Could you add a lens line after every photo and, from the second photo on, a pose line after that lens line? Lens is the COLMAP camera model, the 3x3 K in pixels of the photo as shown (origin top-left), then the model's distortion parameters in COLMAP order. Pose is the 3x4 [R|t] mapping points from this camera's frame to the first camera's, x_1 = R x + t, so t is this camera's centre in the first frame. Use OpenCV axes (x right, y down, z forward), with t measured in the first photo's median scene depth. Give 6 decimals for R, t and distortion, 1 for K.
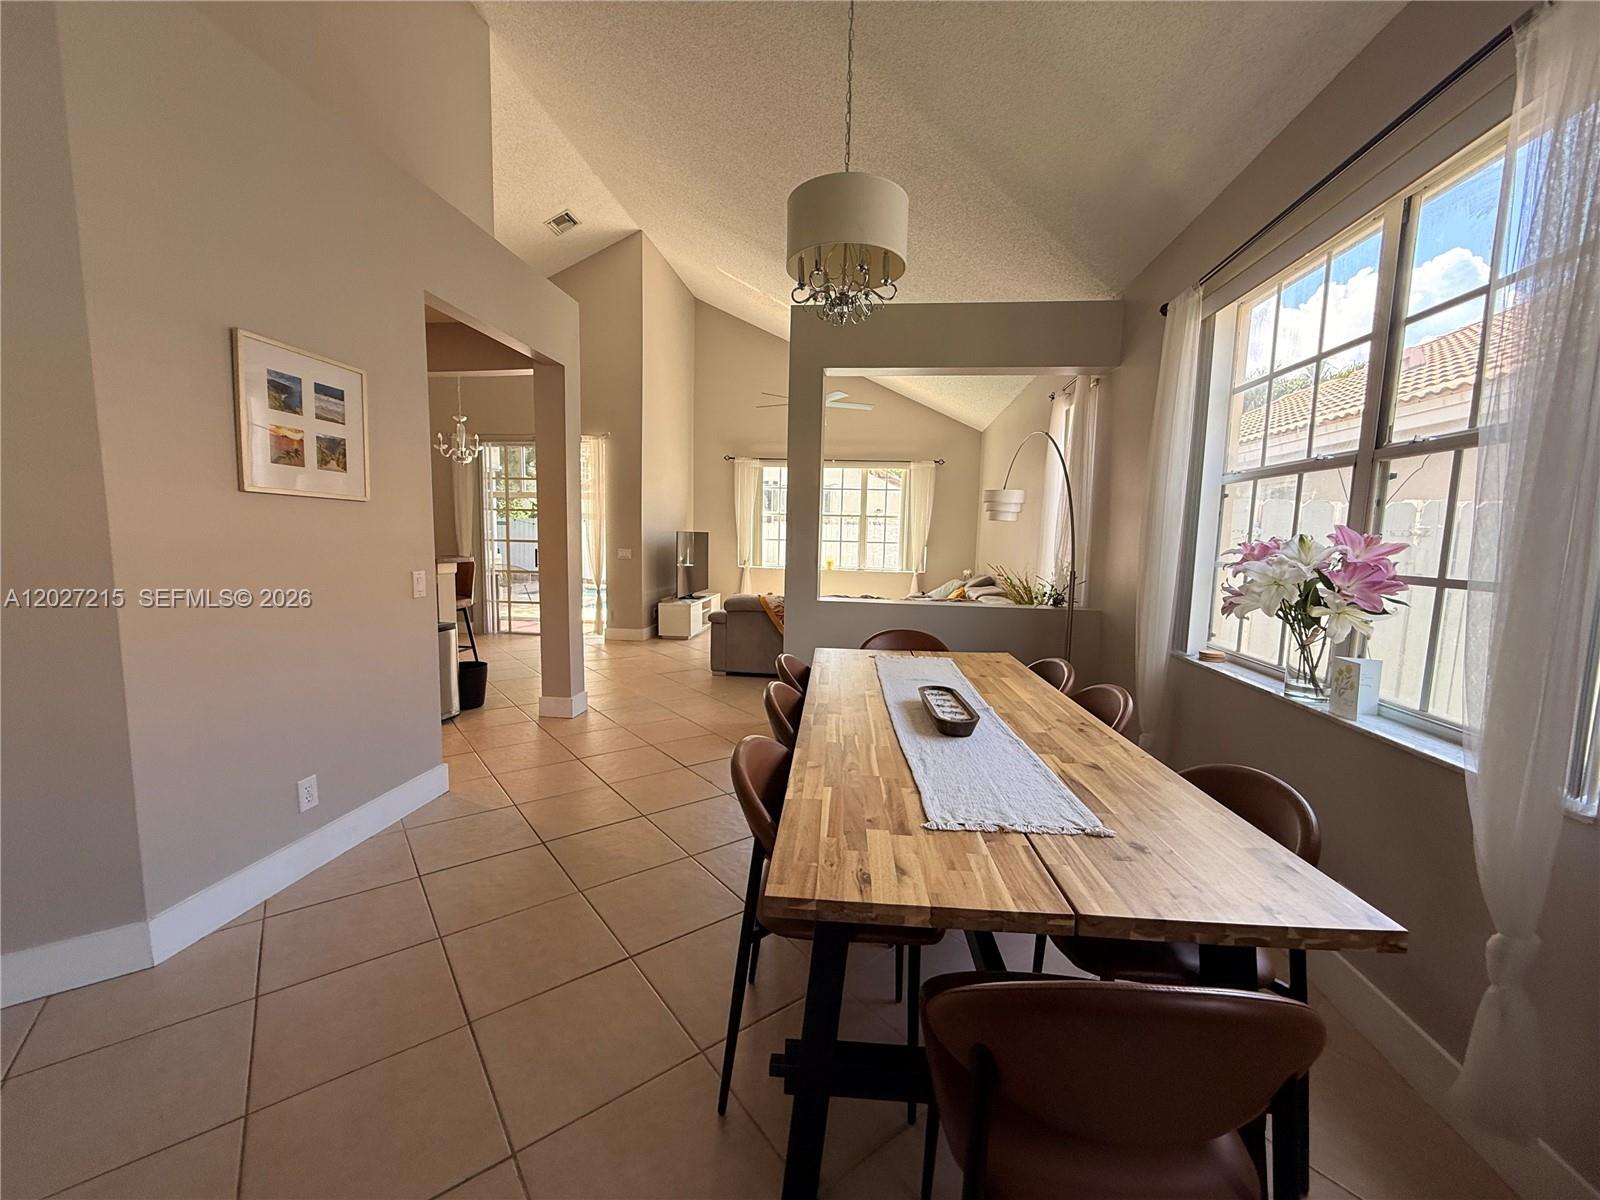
lens RADIAL K [[640.2, 0, 806.9], [0, 640.2, 601.5], [0, 0, 1]] dist [-0.001191, 0.000257]
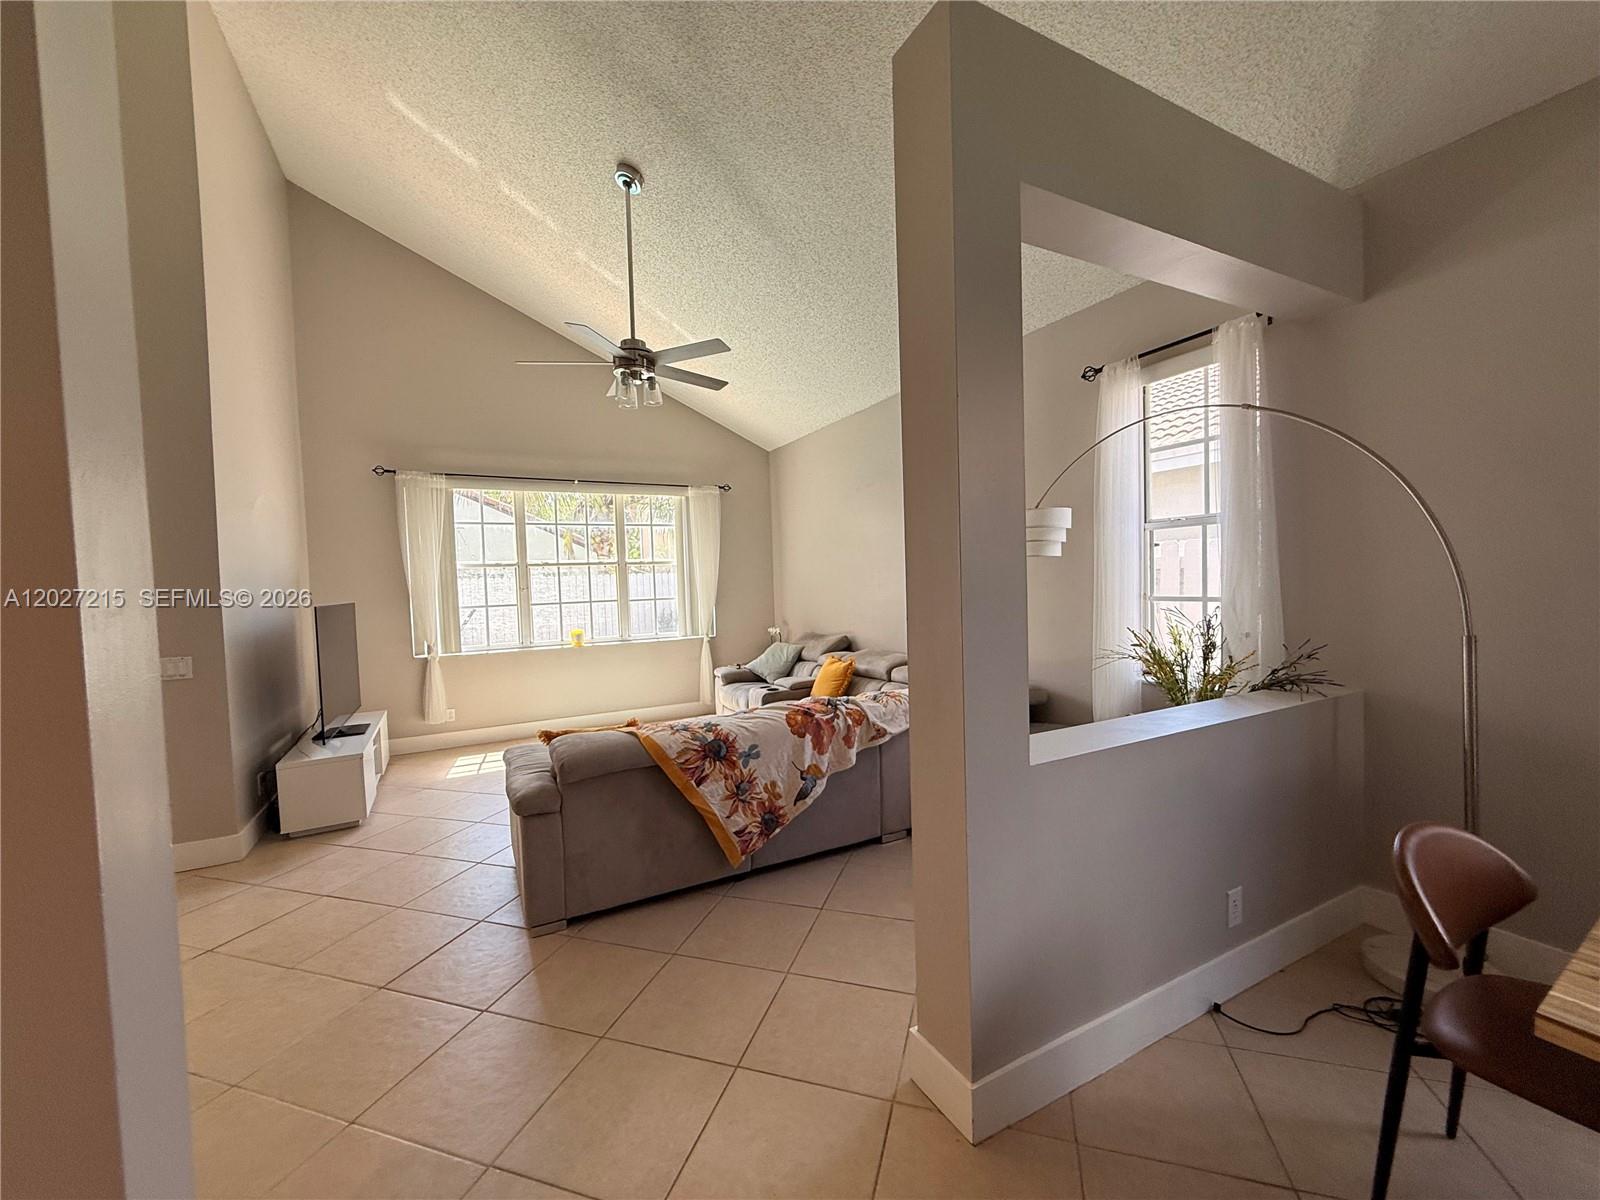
lens RADIAL K [[640.2, 0, 798.6], [0, 640.2, 596.2], [0, 0, 1]] dist [-0.001191, 0.000257]
pose [[0.827572, -0.068296, 0.557190, -0.144605], [0.112707, 0.992575, -0.045736, -0.046897], [-0.549930, 0.100649, 0.829124, 0.337338]]
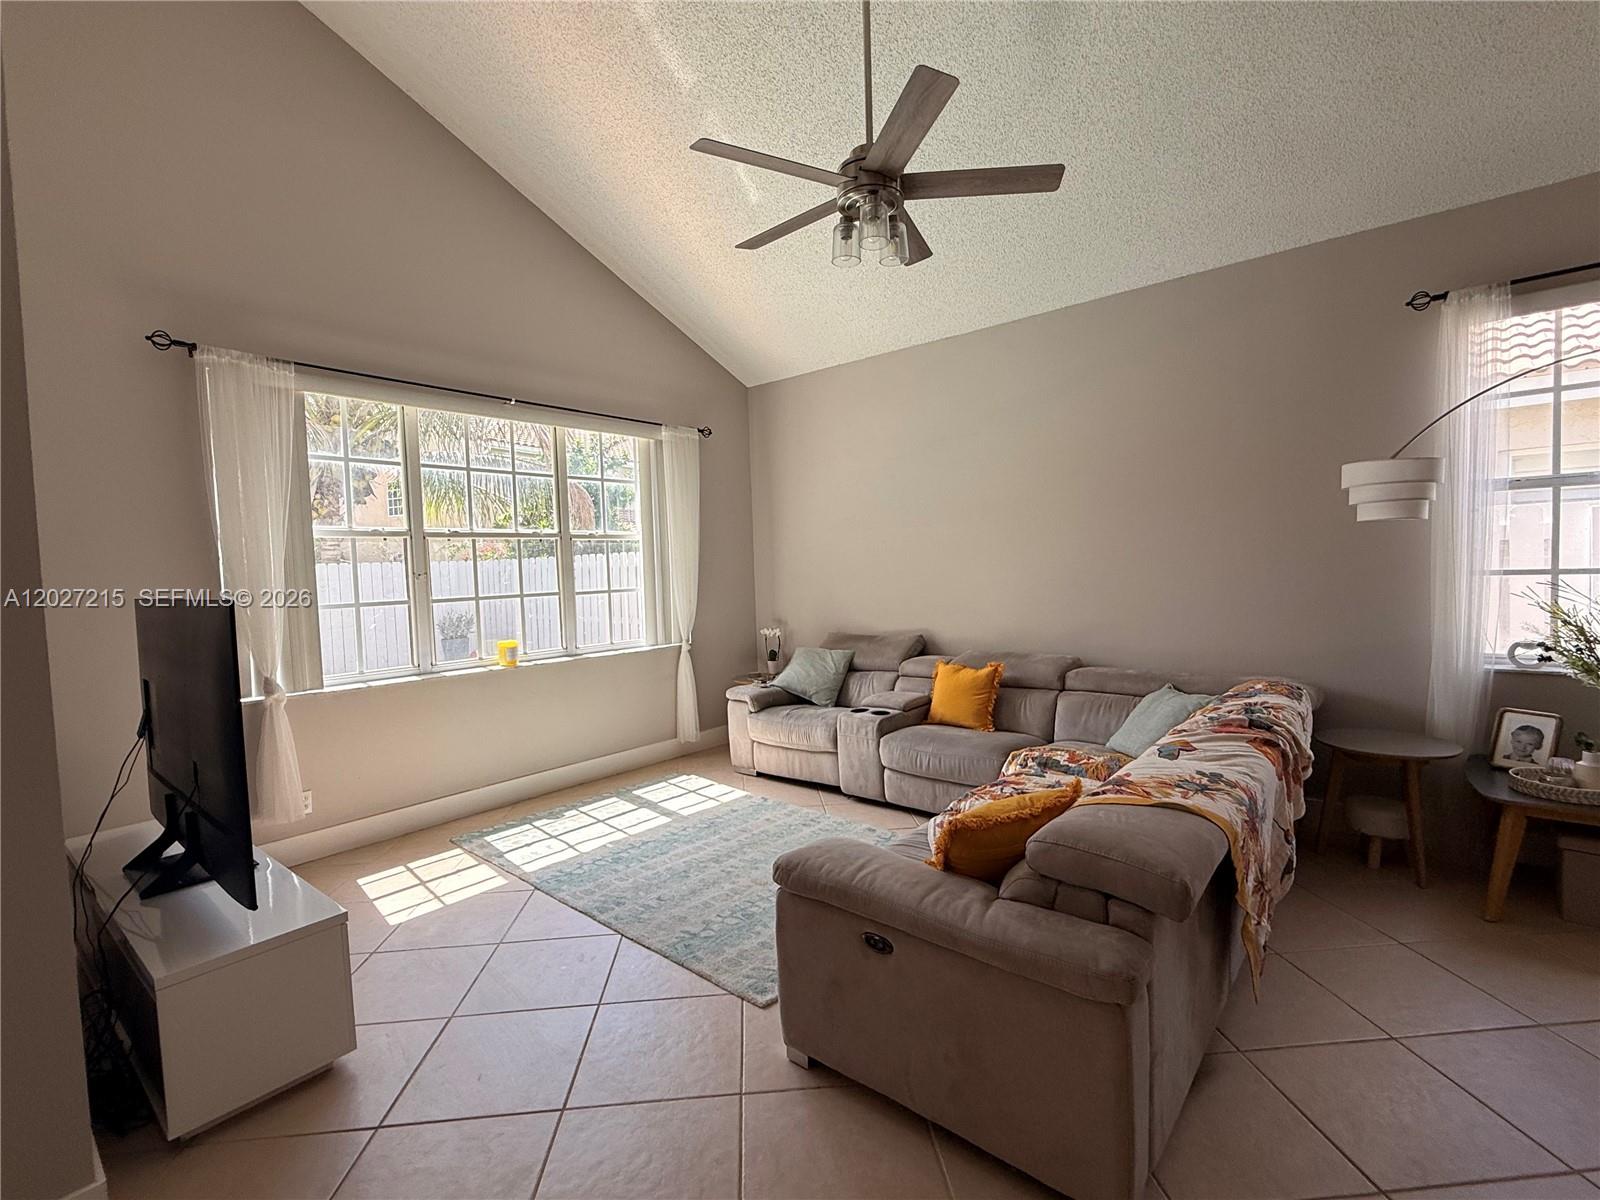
lens RADIAL K [[735.5, 0, 800.3], [0, 735.5, 597.8], [0, 0, 1]] dist [0.004491, 0.000722]
pose [[0.551495, -0.080641, 0.830271, -0.257688], [0.135296, 0.990785, 0.006362, -0.074282], [-0.823133, 0.108823, 0.557324, 0.601091]]
